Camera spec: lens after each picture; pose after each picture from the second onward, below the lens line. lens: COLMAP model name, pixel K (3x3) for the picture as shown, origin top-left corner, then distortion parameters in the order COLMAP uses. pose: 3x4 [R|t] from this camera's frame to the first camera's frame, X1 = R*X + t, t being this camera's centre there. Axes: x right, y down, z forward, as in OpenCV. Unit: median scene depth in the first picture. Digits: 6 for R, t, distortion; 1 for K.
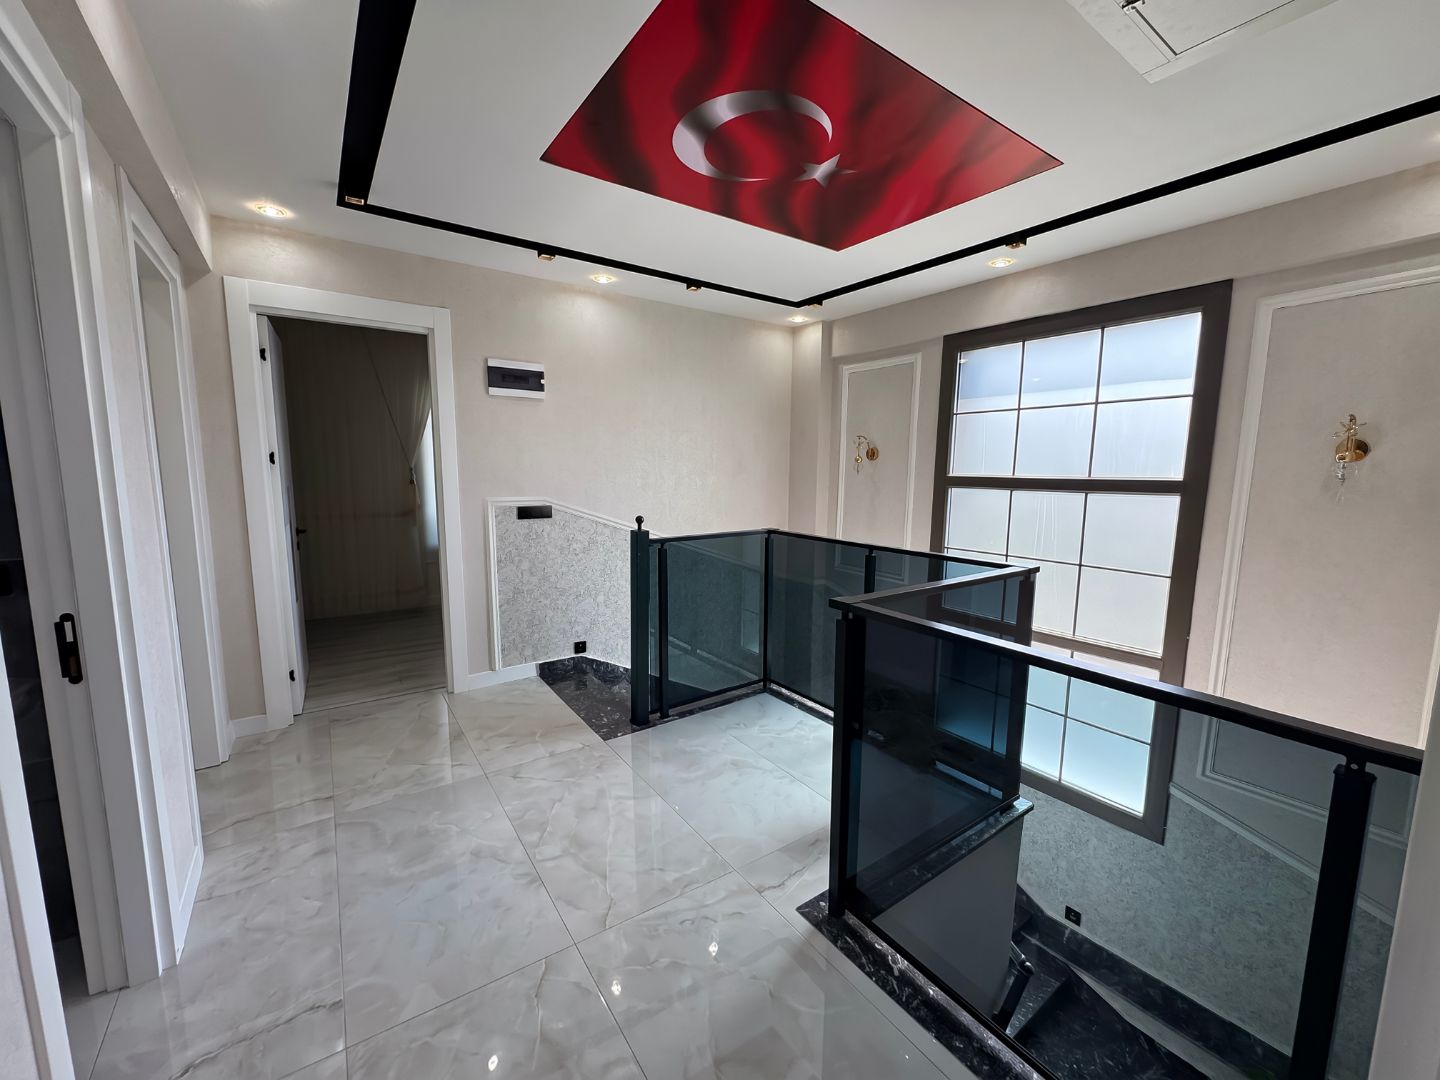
lens RADIAL K [[576.5, 0, 726.1], [0, 576.5, 540.2], [0, 0, 1]] dist [0.000980, 0.000040]
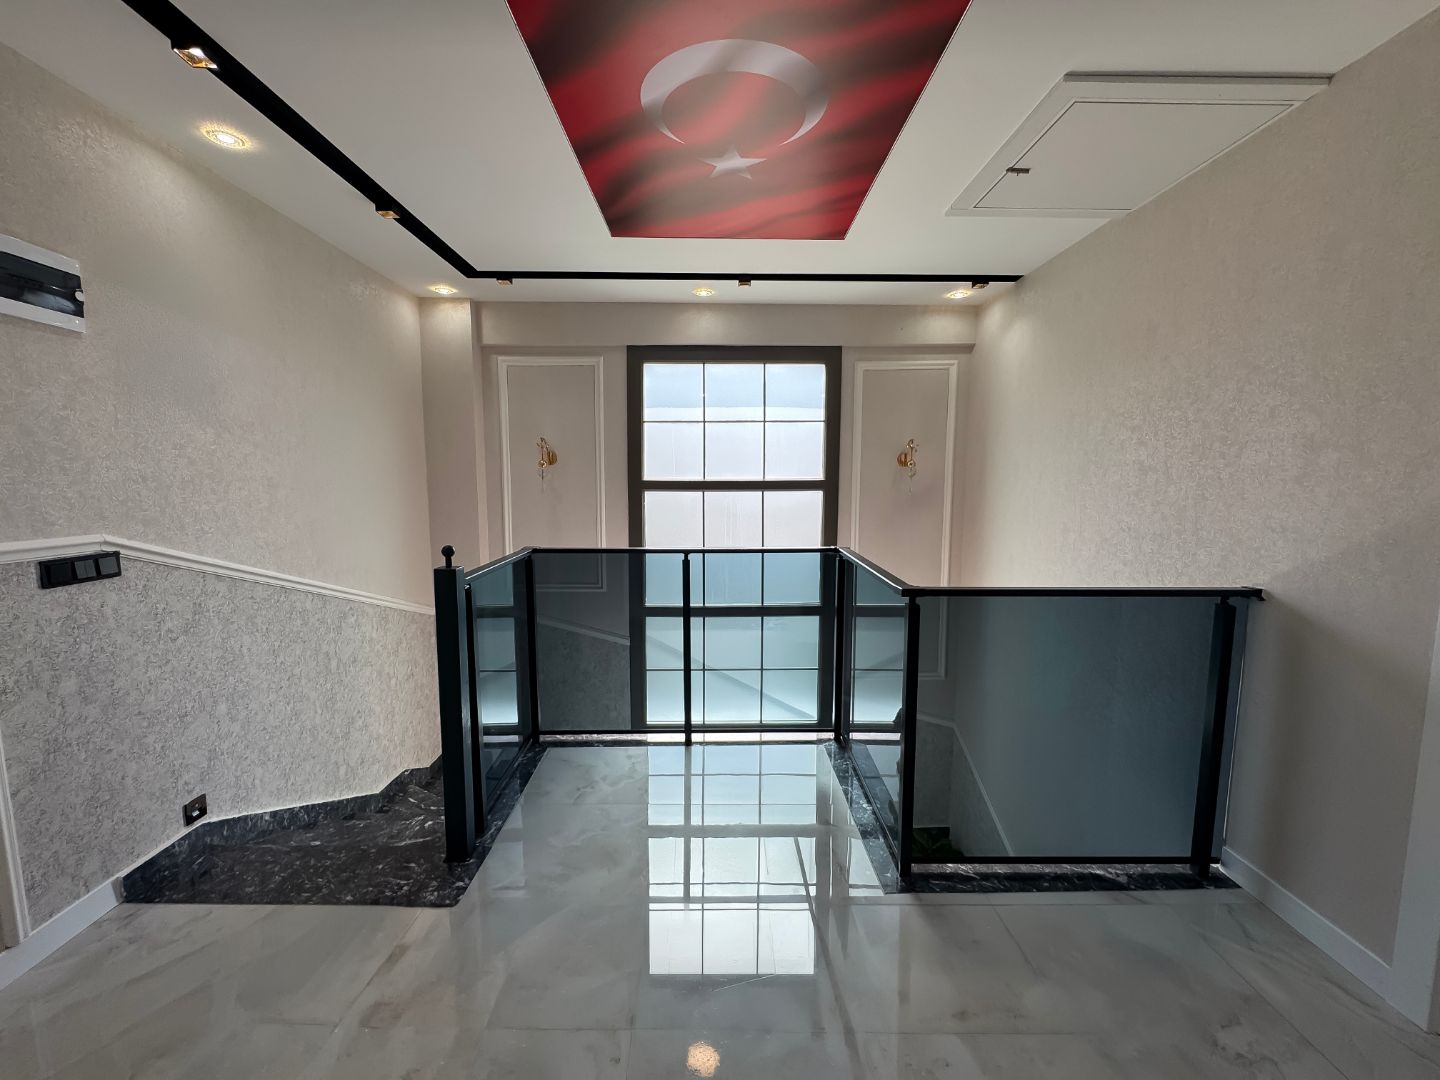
lens RADIAL K [[576.5, 0, 724.9], [0, 576.5, 538.0], [0, 0, 1]] dist [0.000980, 0.000040]
pose [[0.572166, -0.097032, 0.814377, -0.413761], [0.110938, 0.993007, 0.040373, -0.034671], [-0.812600, 0.067246, 0.578930, 0.294938]]
